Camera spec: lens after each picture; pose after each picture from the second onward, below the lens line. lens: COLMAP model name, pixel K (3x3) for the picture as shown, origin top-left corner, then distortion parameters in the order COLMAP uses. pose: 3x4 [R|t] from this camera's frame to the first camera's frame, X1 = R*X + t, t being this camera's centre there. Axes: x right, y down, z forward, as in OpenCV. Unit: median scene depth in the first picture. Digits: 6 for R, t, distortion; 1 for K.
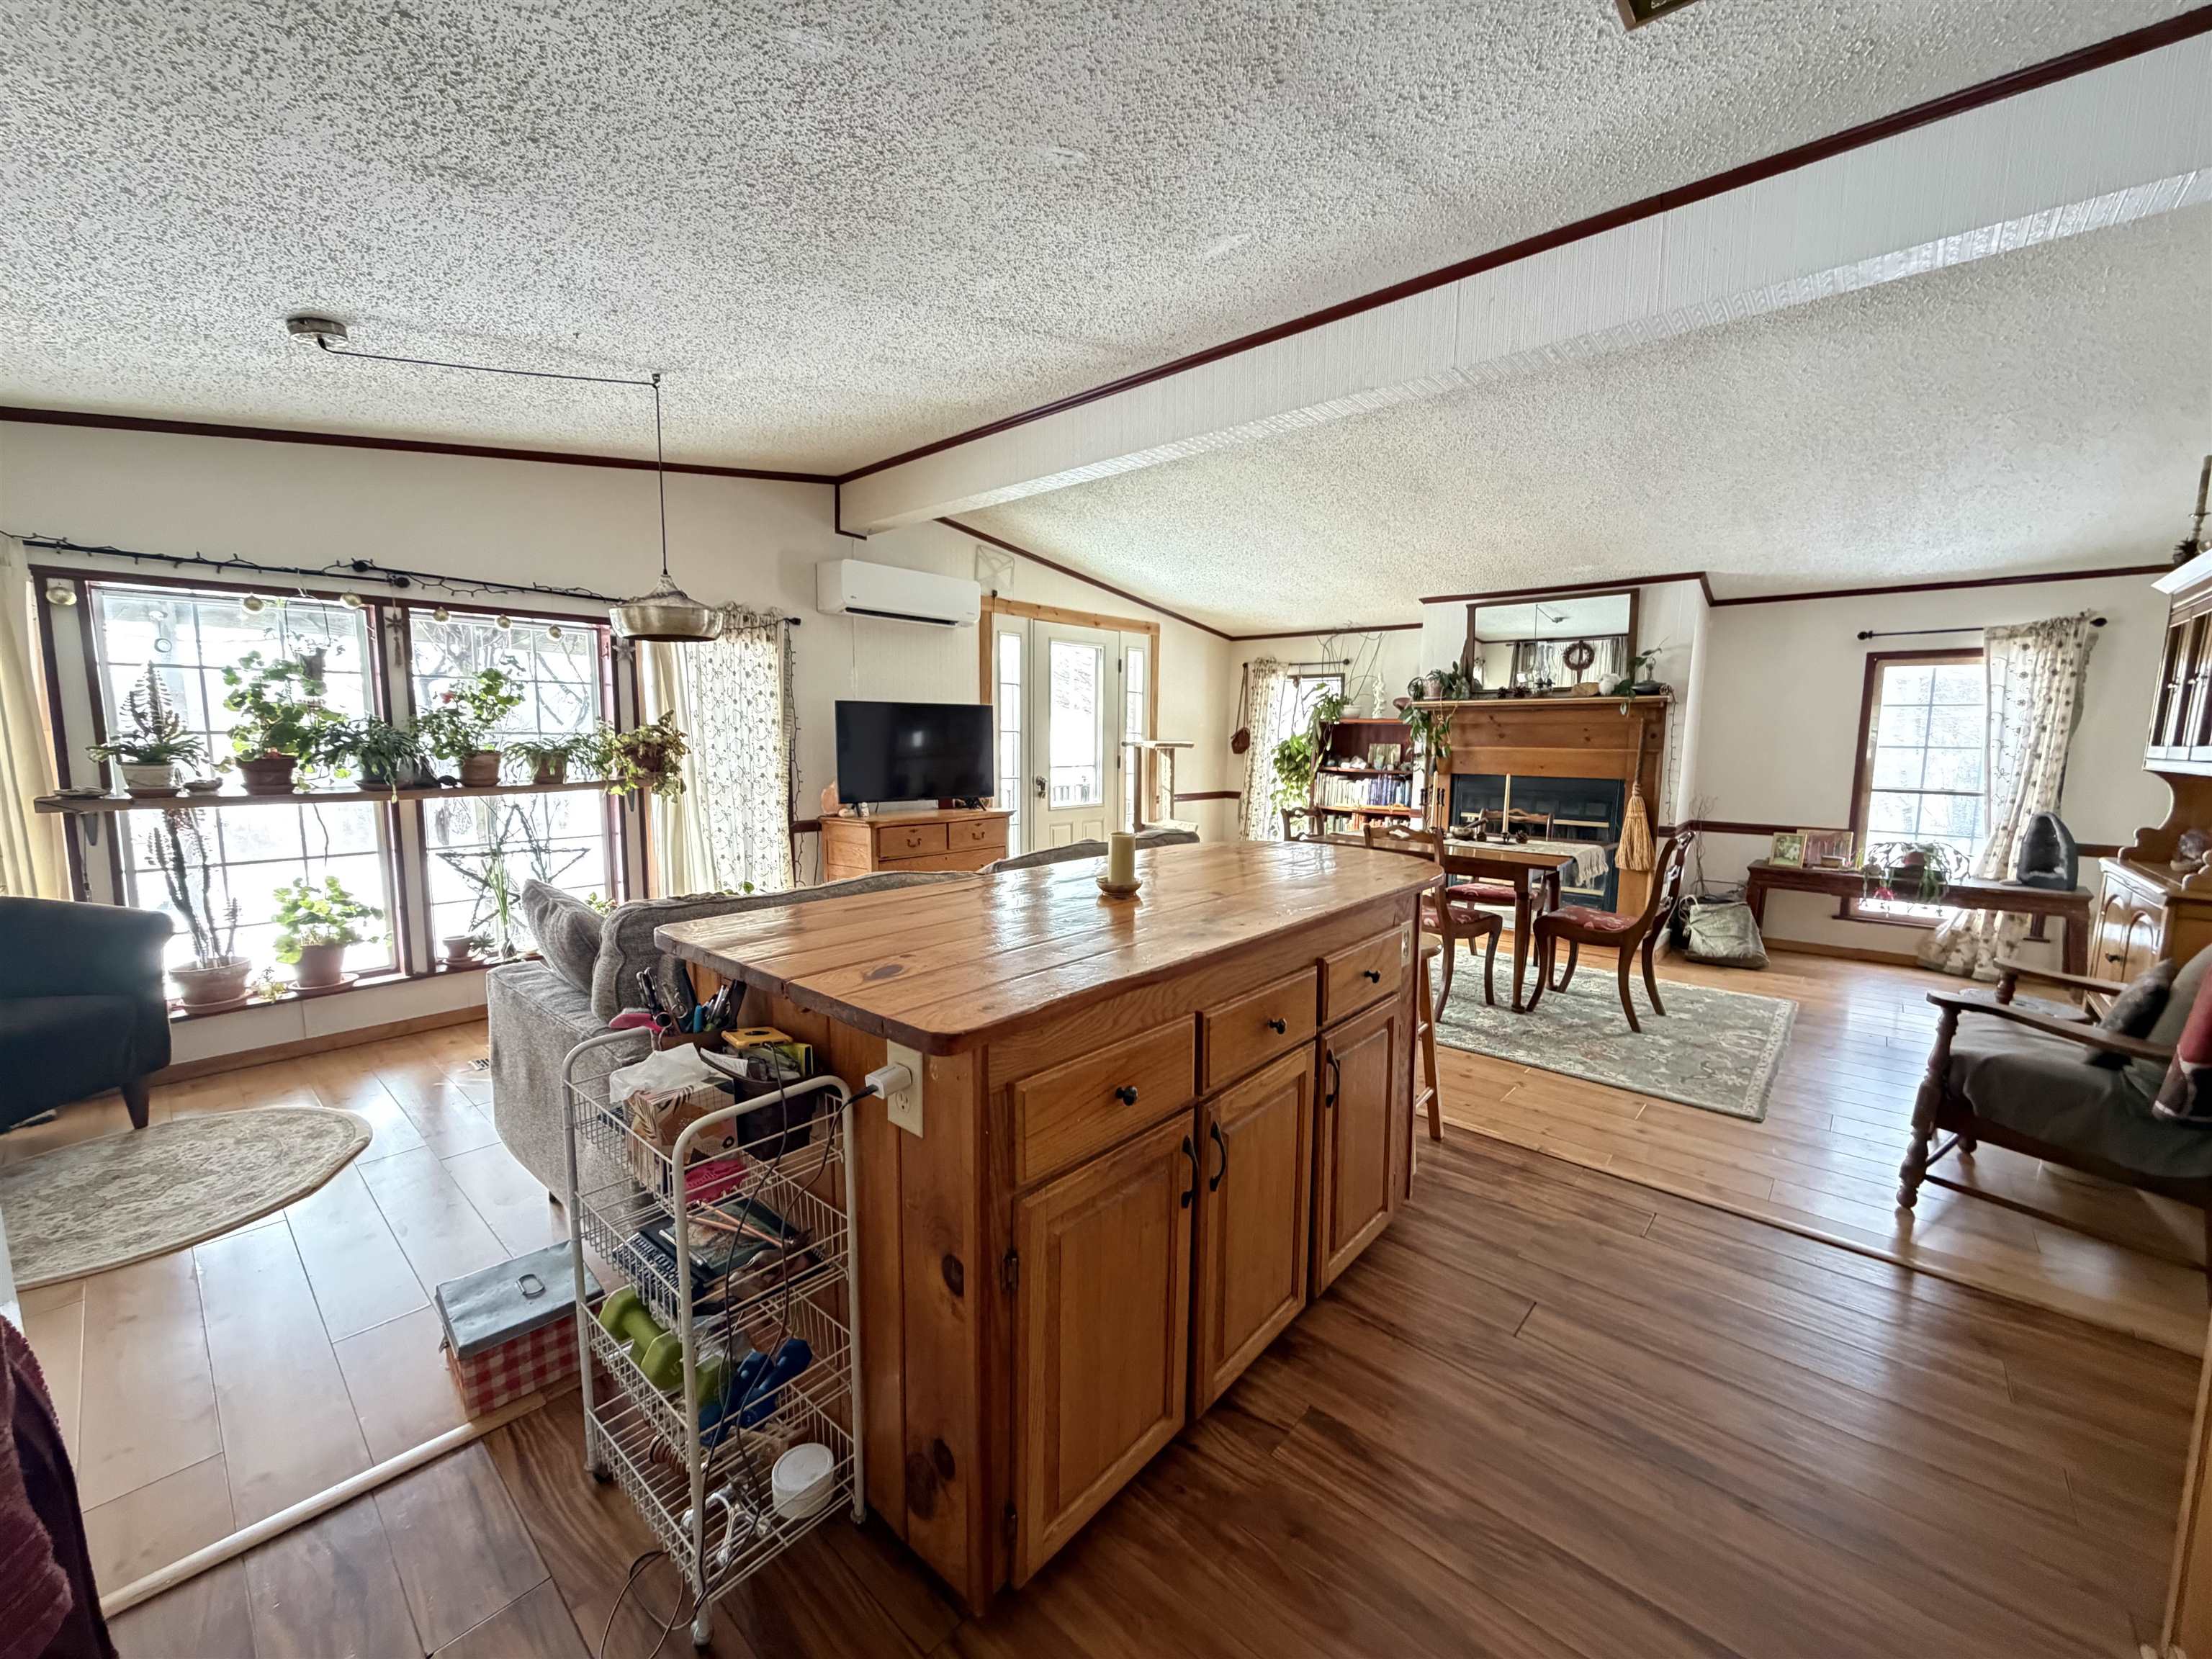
lens RADIAL K [[877.2, 0, 1100.6], [0, 877.2, 825.6], [0, 0, 1]] dist [0.000755, 0.000382]
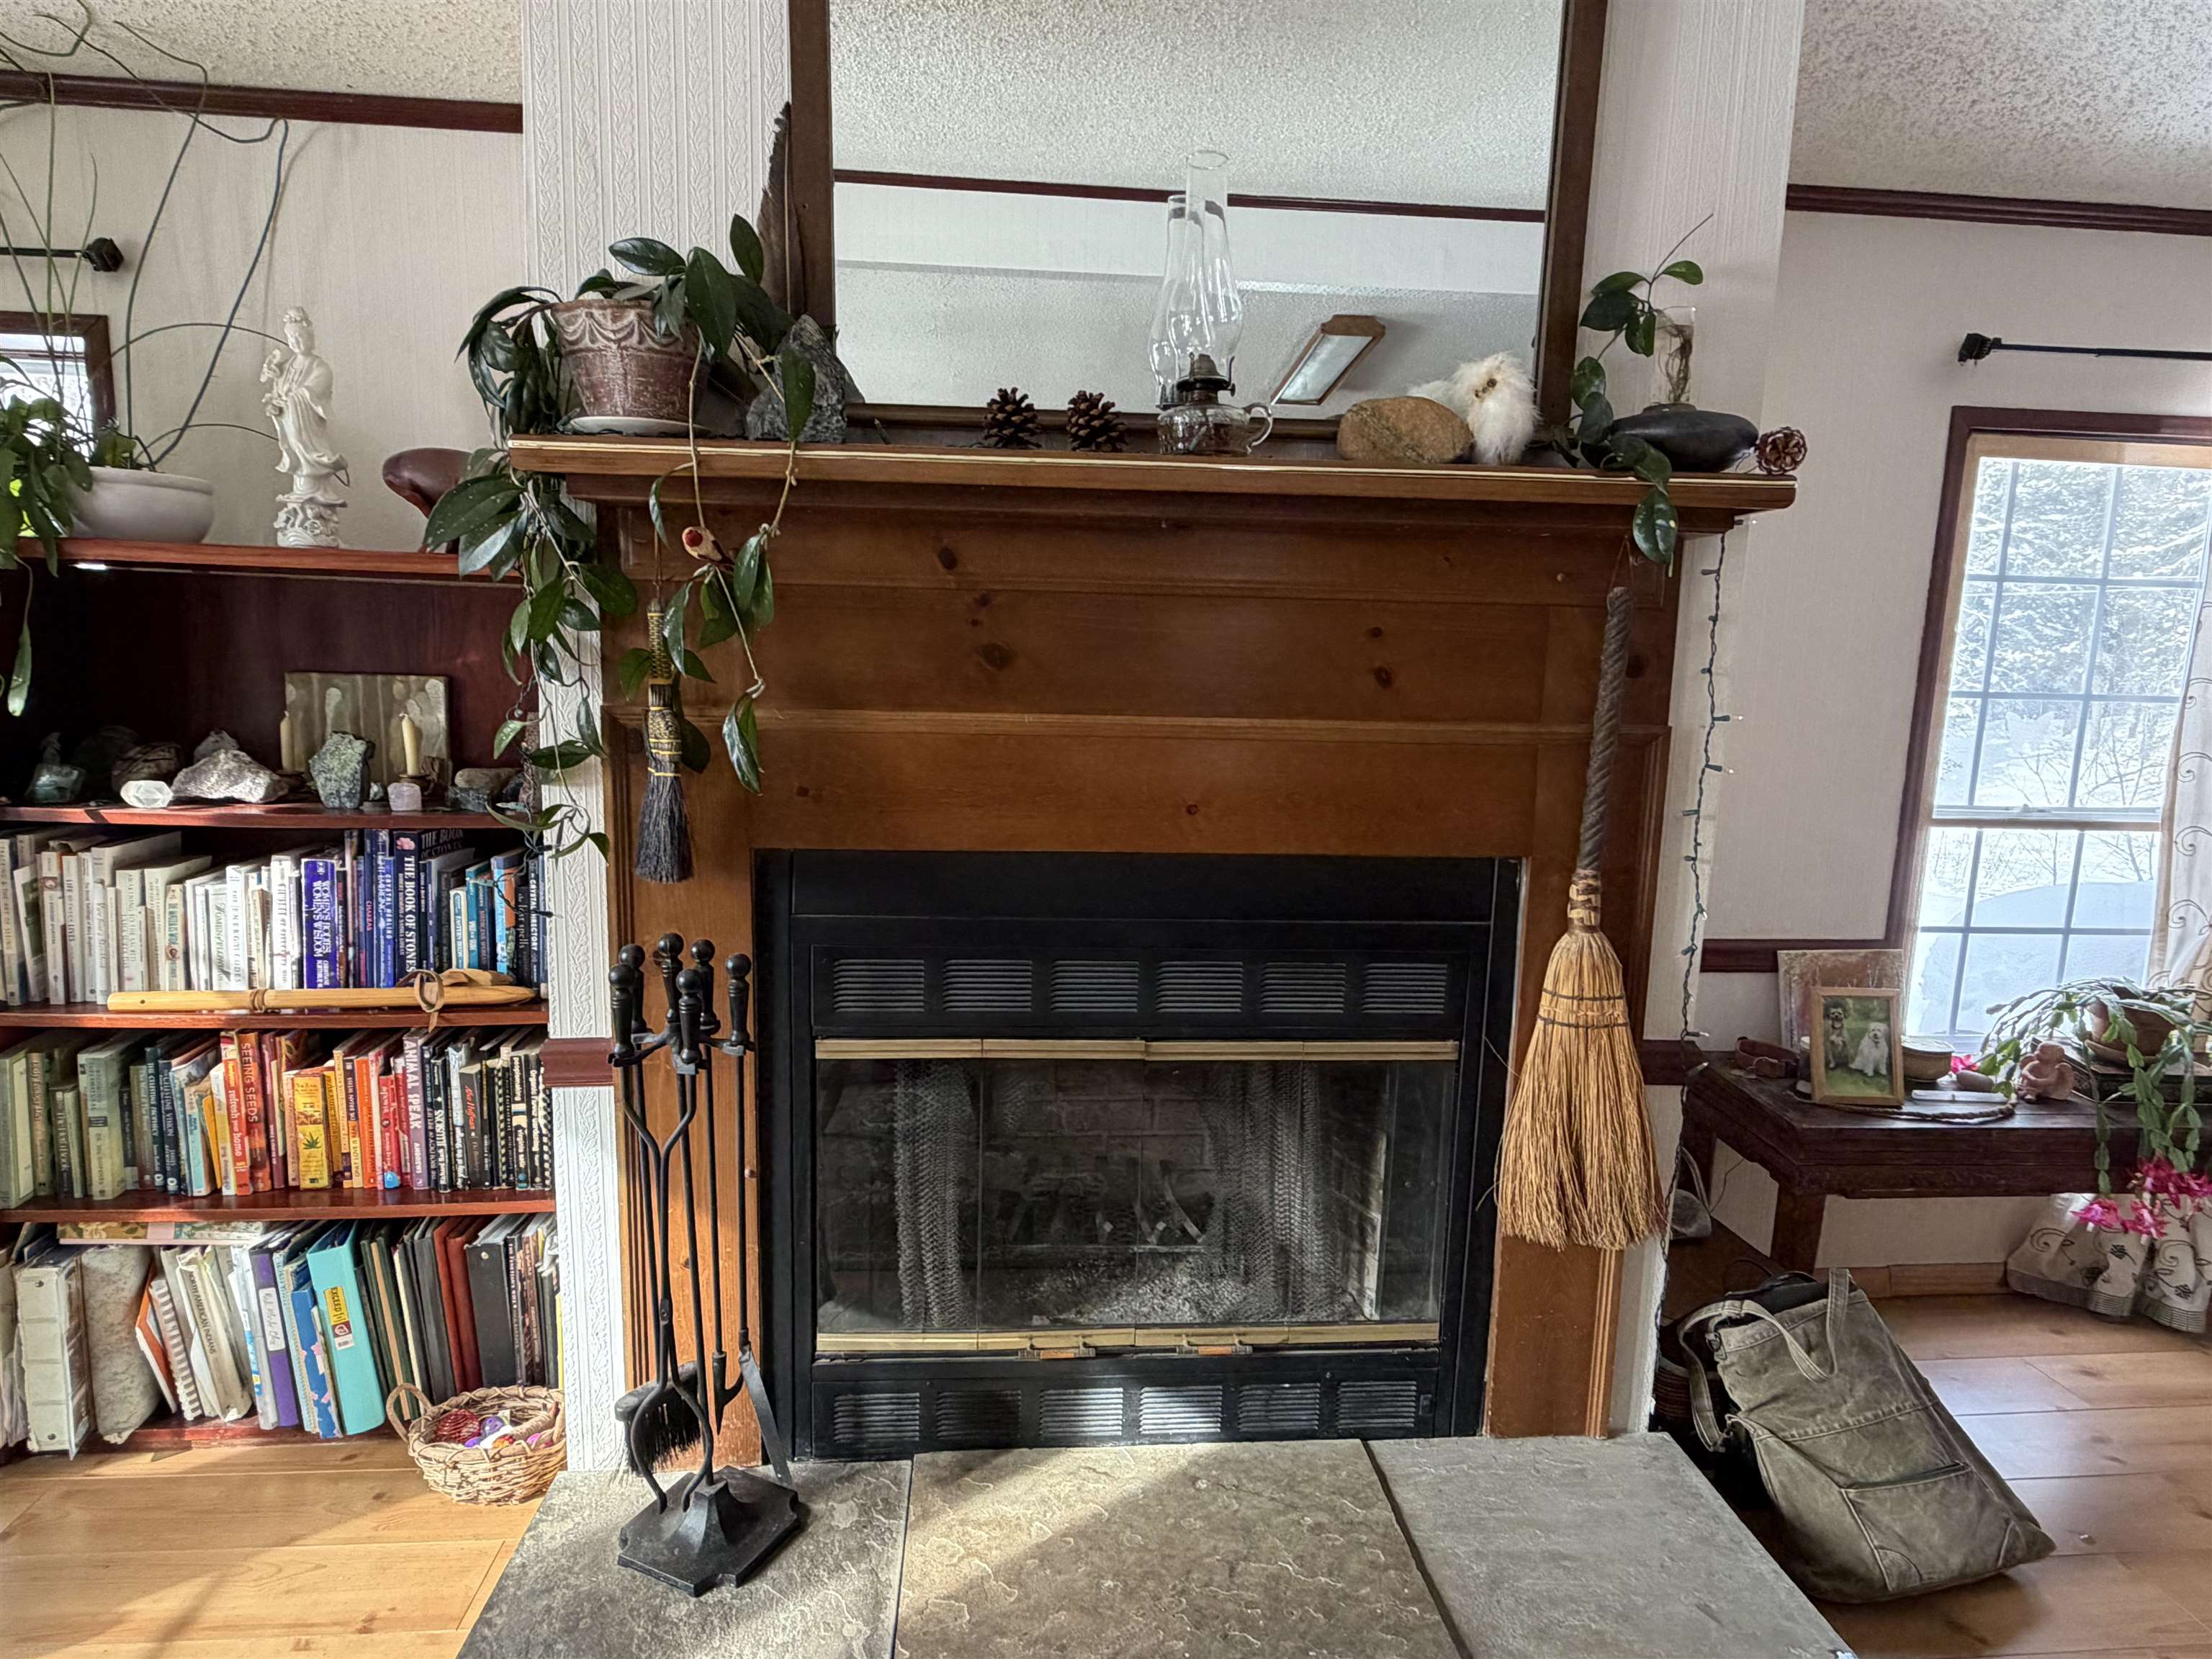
lens RADIAL K [[1246.0, 0, 1106.0], [0, 1246.0, 829.5], [0, 0, 1]] dist [0.003907, 0.000779]
pose [[0.680830, -0.104360, 0.724969, 0.261763], [0.057016, 0.994345, 0.089592, -0.085569], [-0.730219, -0.019662, 0.682930, 0.776194]]
